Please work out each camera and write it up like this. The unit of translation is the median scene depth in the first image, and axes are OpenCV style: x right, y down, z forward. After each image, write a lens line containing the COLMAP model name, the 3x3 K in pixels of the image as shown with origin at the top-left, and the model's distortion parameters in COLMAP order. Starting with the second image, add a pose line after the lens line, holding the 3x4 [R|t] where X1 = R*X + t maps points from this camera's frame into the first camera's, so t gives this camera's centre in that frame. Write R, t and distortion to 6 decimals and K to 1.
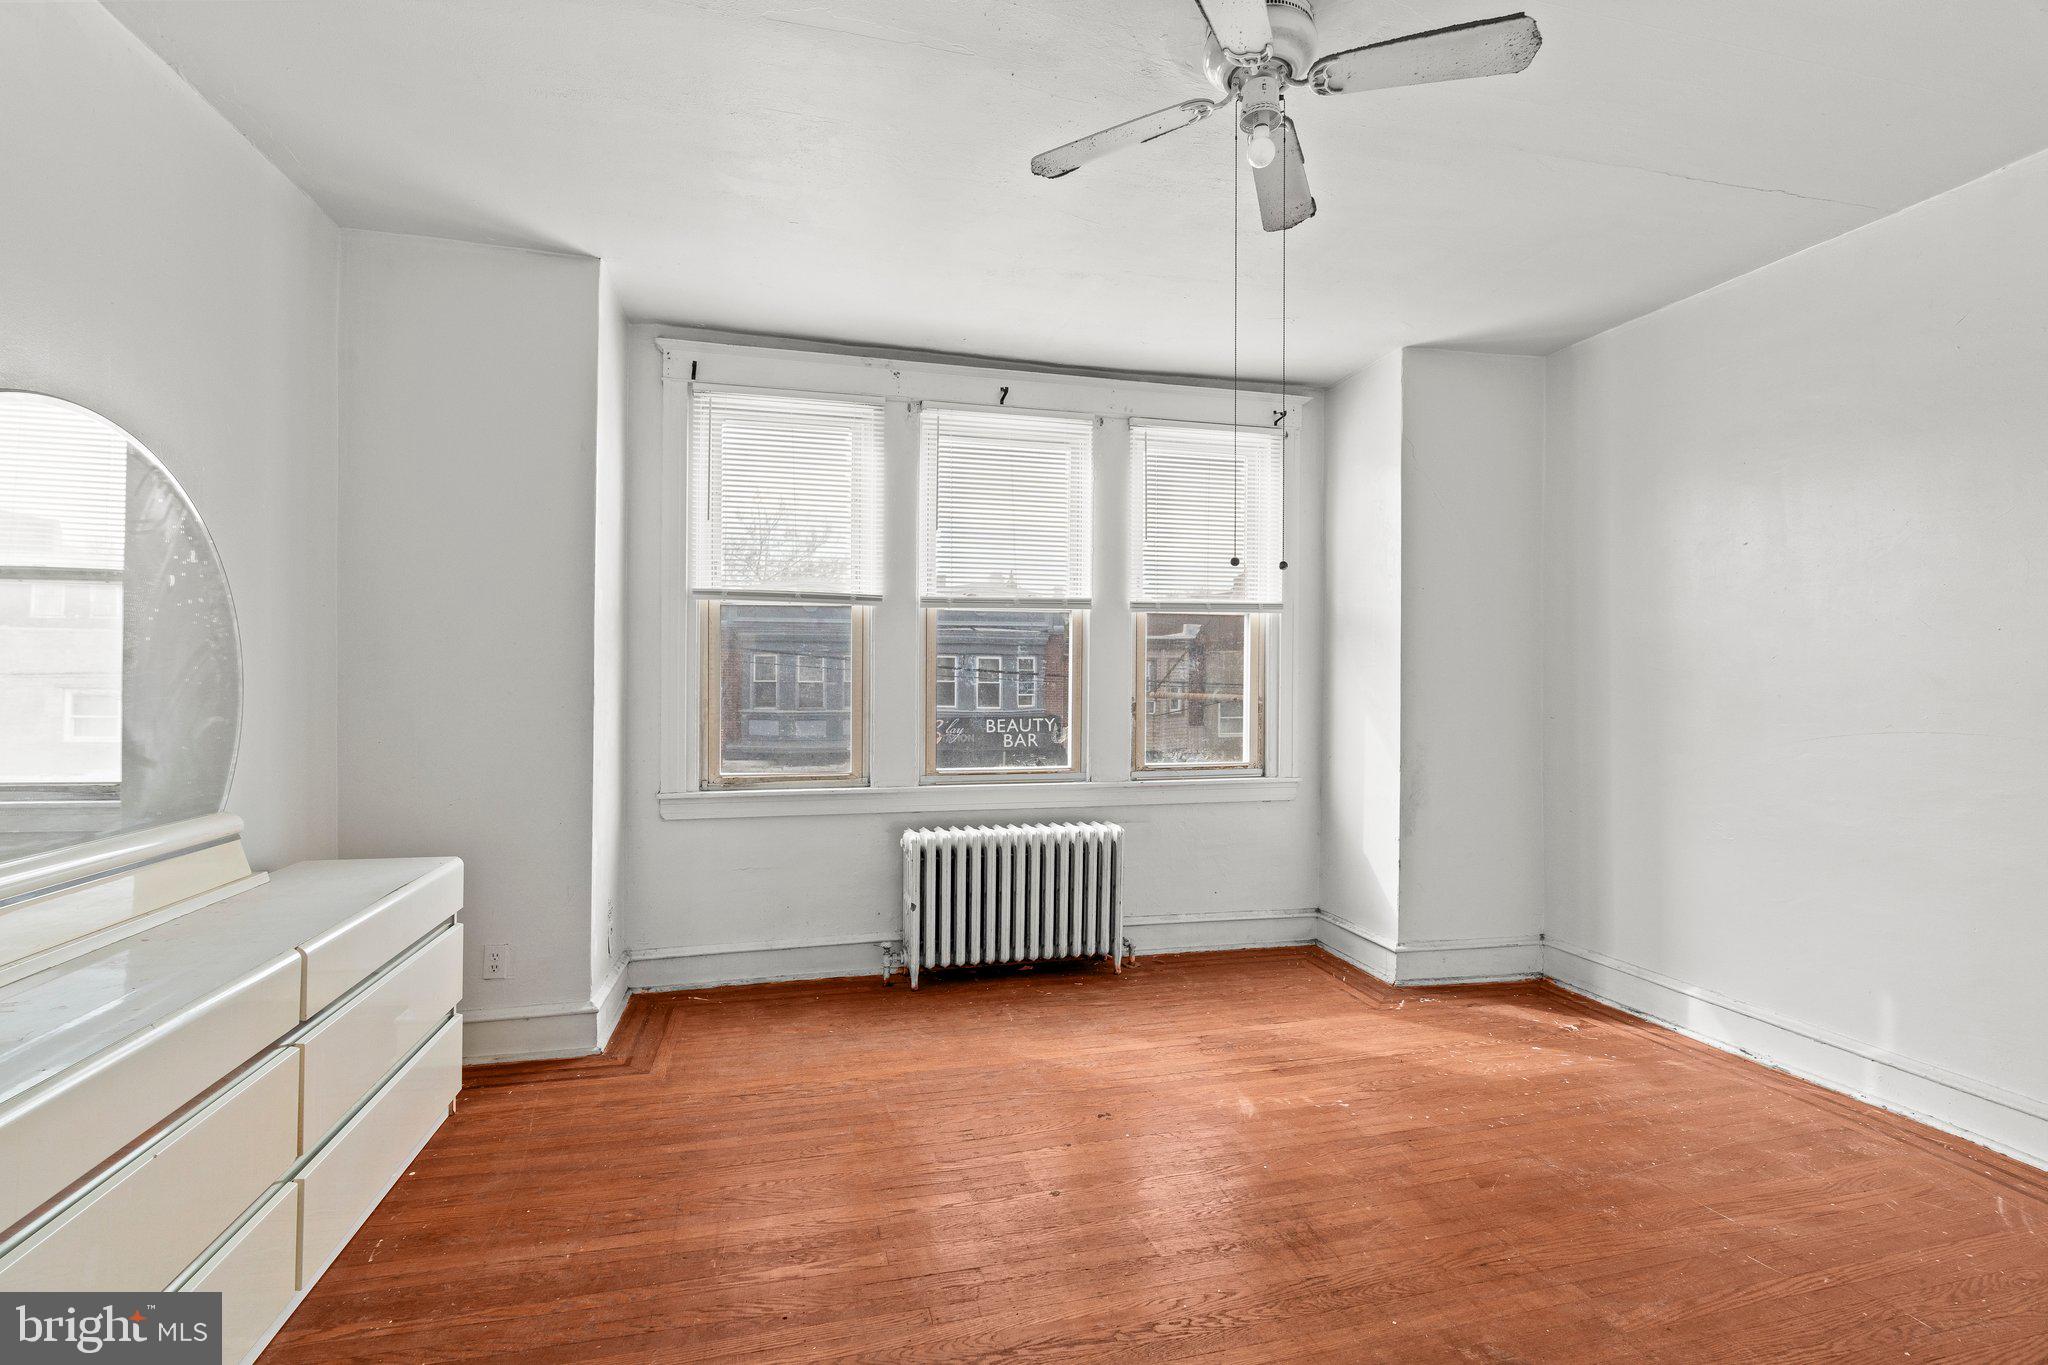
lens RADIAL K [[917.6, 0, 1022.4], [0, 917.6, 678.5], [0, 0, 1]] dist [-0.002207, -0.000628]
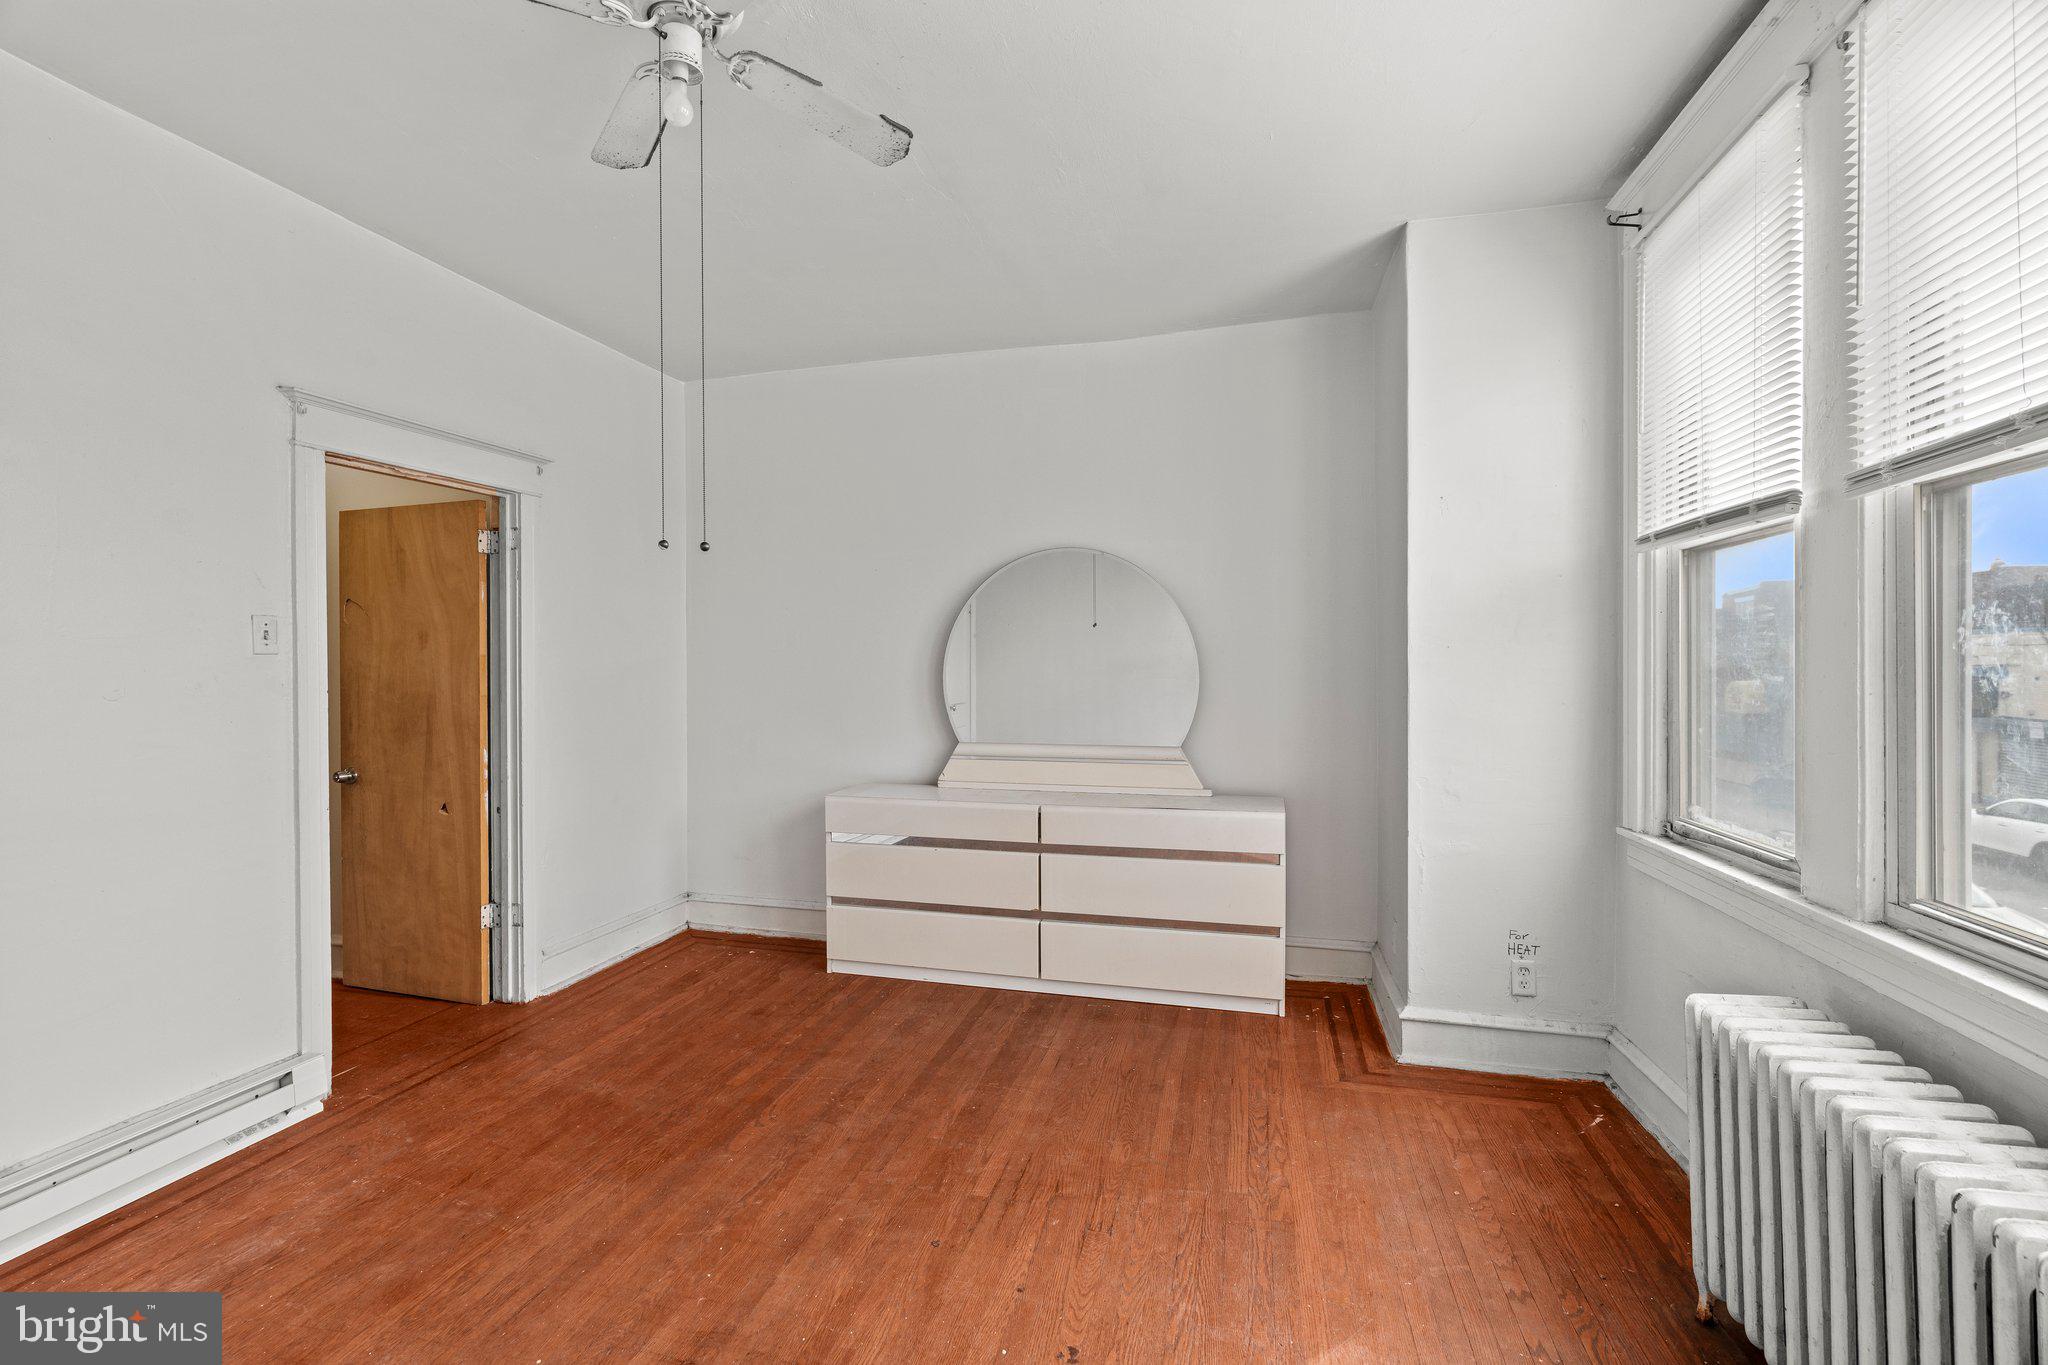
lens RADIAL K [[917.6, 0, 1020.5], [0, 917.6, 670.6], [0, 0, 1]] dist [-0.002207, -0.000628]
pose [[-0.476181, -0.000988, -0.879347, 0.621354], [0.002579, 0.999993, -0.002520, -0.007373], [0.879344, -0.003468, -0.476175, 1.170101]]
